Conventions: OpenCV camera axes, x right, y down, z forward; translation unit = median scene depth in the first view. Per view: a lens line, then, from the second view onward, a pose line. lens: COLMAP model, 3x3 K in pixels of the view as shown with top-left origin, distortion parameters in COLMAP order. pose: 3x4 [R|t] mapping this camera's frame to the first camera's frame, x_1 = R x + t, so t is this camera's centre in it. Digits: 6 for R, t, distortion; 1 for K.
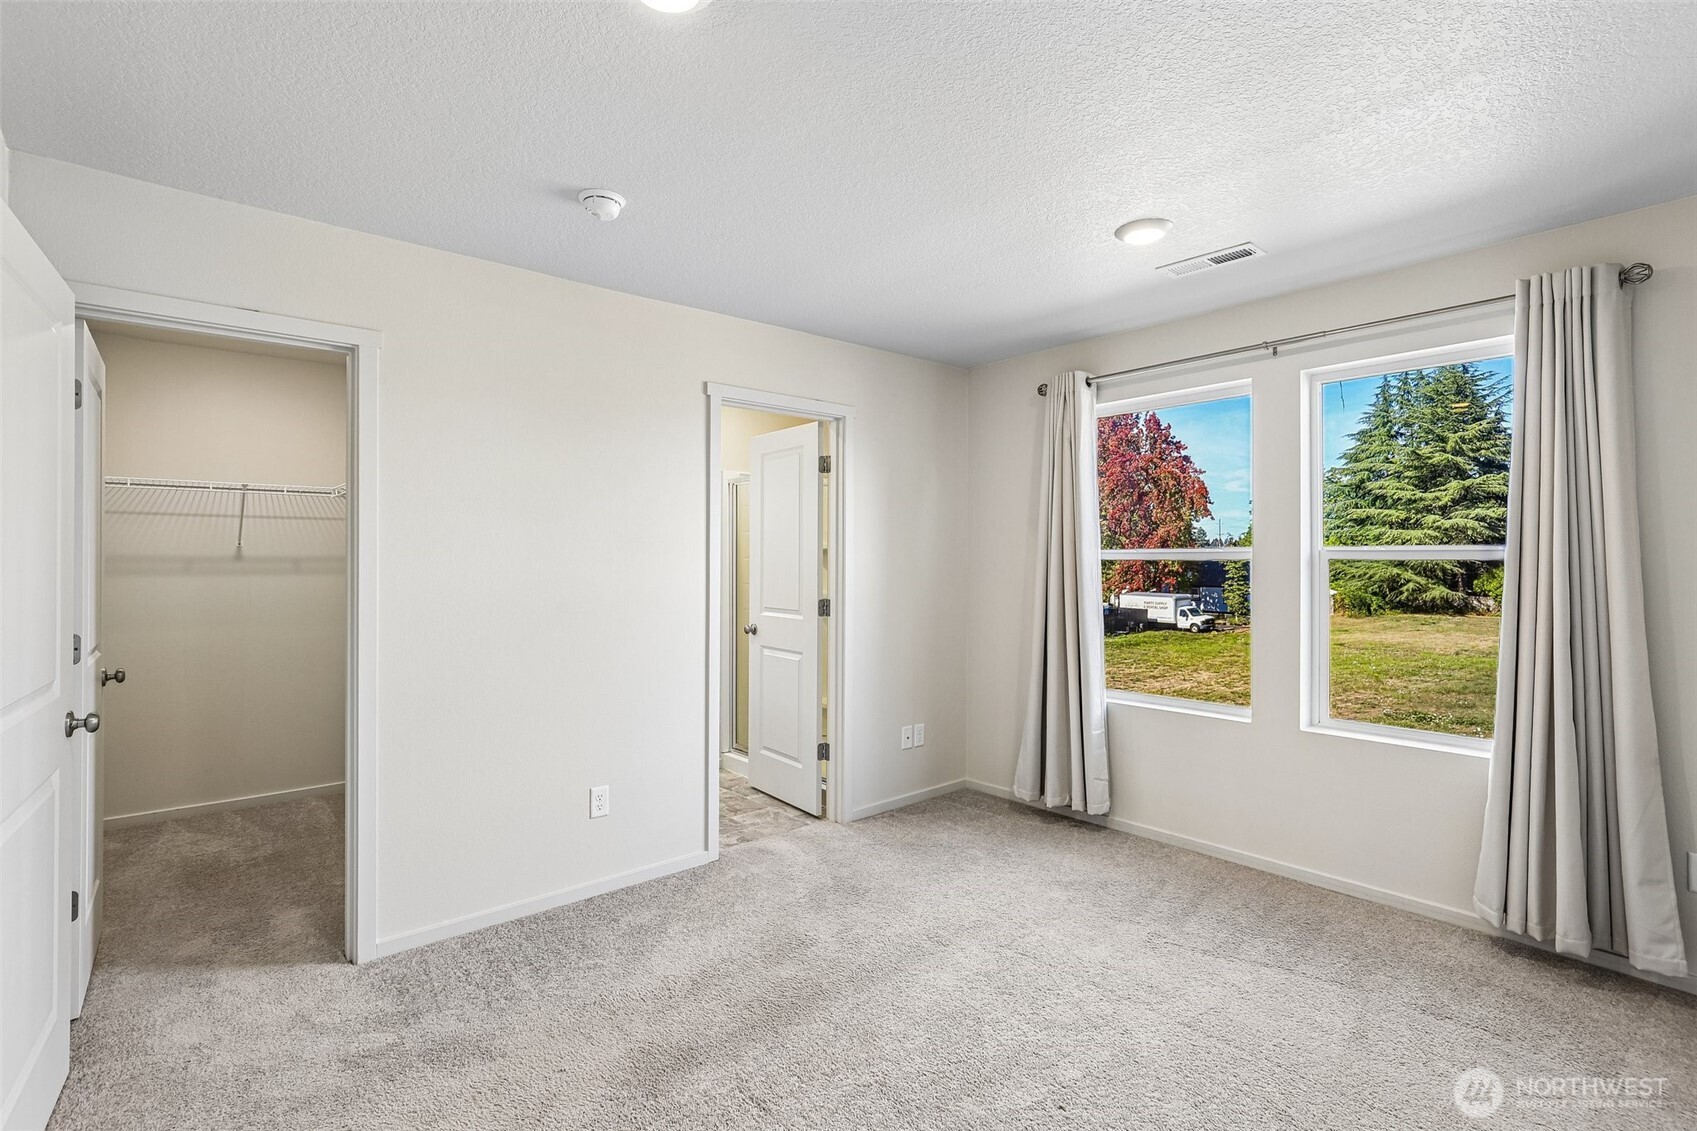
lens RADIAL K [[796.8, 0, 851.1], [0, 796.8, 557.8], [0, 0, 1]] dist [-0.011167, 0.005478]
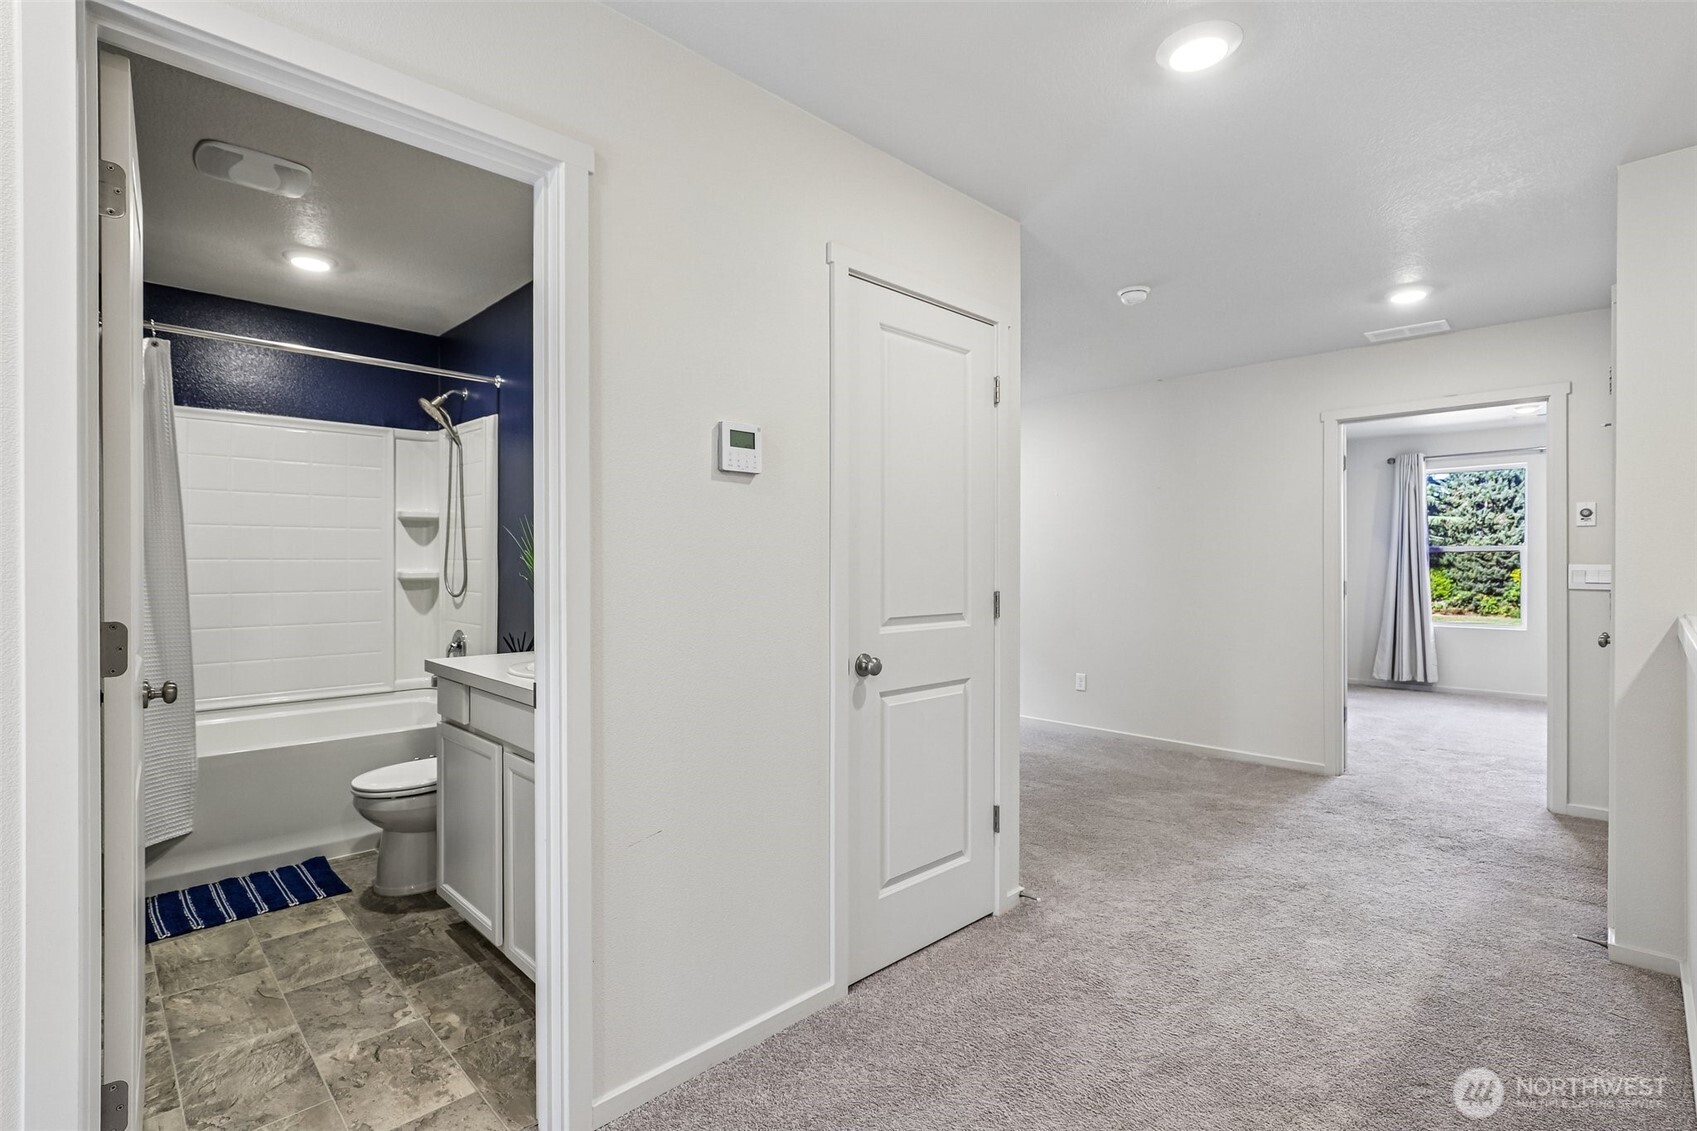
lens RADIAL K [[796.8, 0, 853.1], [0, 796.8, 562.9], [0, 0, 1]] dist [-0.011167, 0.005478]
pose [[-0.998272, -0.003048, -0.058685, -0.495497], [-0.003705, 0.999932, 0.011100, 0.019078], [0.058647, 0.011299, -0.998215, 1.695546]]
